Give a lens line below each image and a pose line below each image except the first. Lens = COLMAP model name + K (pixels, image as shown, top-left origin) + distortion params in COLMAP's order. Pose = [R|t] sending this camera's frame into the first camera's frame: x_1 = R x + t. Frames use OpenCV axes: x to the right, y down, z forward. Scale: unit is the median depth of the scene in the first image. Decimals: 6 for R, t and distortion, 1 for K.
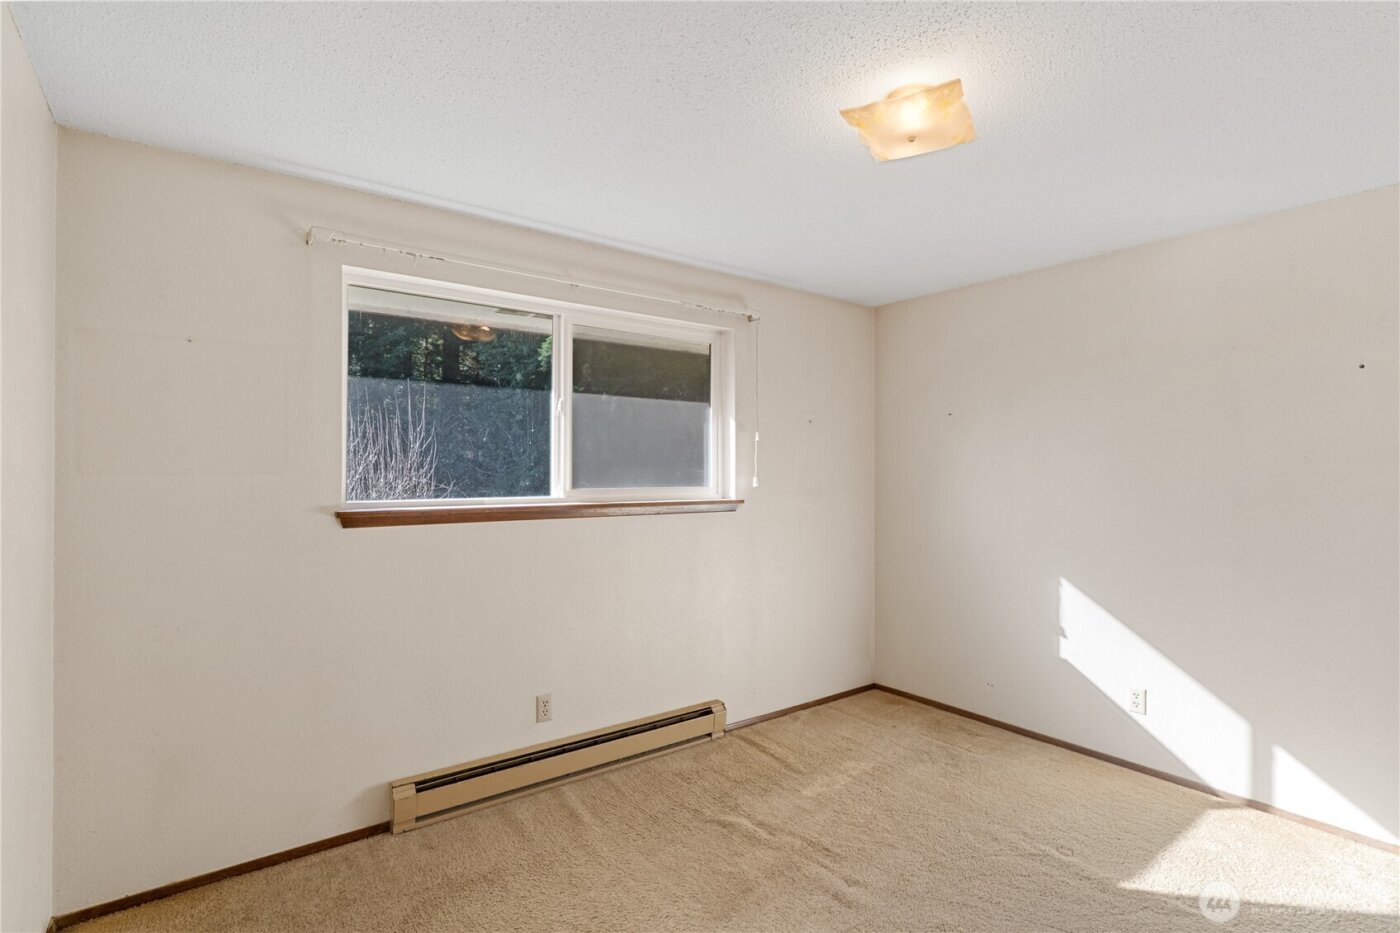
lens RADIAL K [[672.5, 0, 697.5], [0, 672.5, 469.5], [0, 0, 1]] dist [-0.004509, 0.000507]
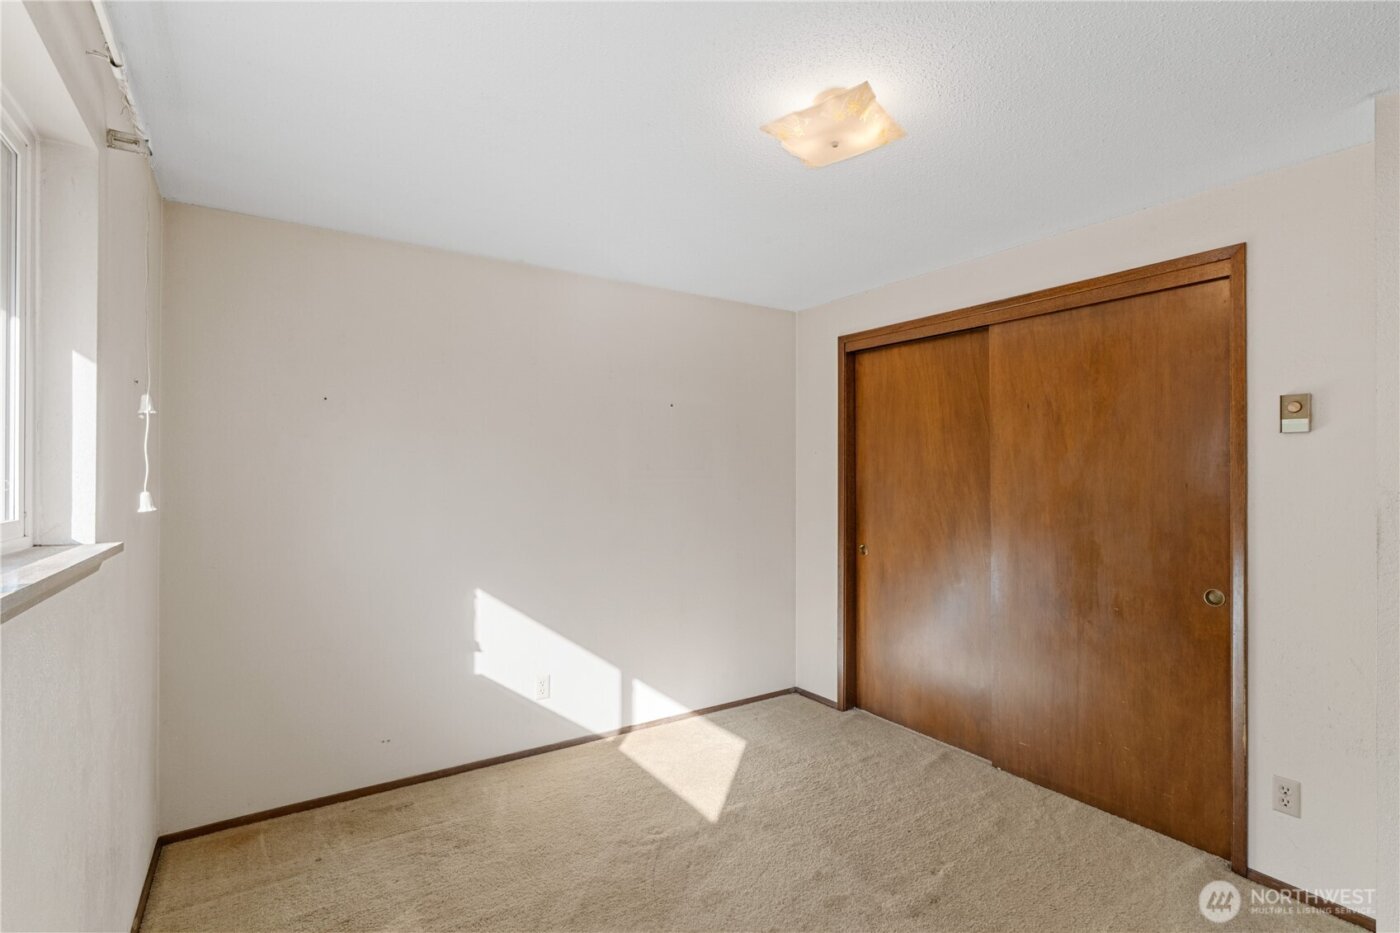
lens RADIAL K [[672.5, 0, 697.5], [0, 672.5, 469.5], [0, 0, 1]] dist [-0.004509, 0.000507]
pose [[0.056004, 0.004259, 0.998421, -0.385812], [-0.000794, 0.999991, -0.004221, -0.002921], [-0.998430, -0.000556, 0.056007, 0.643235]]
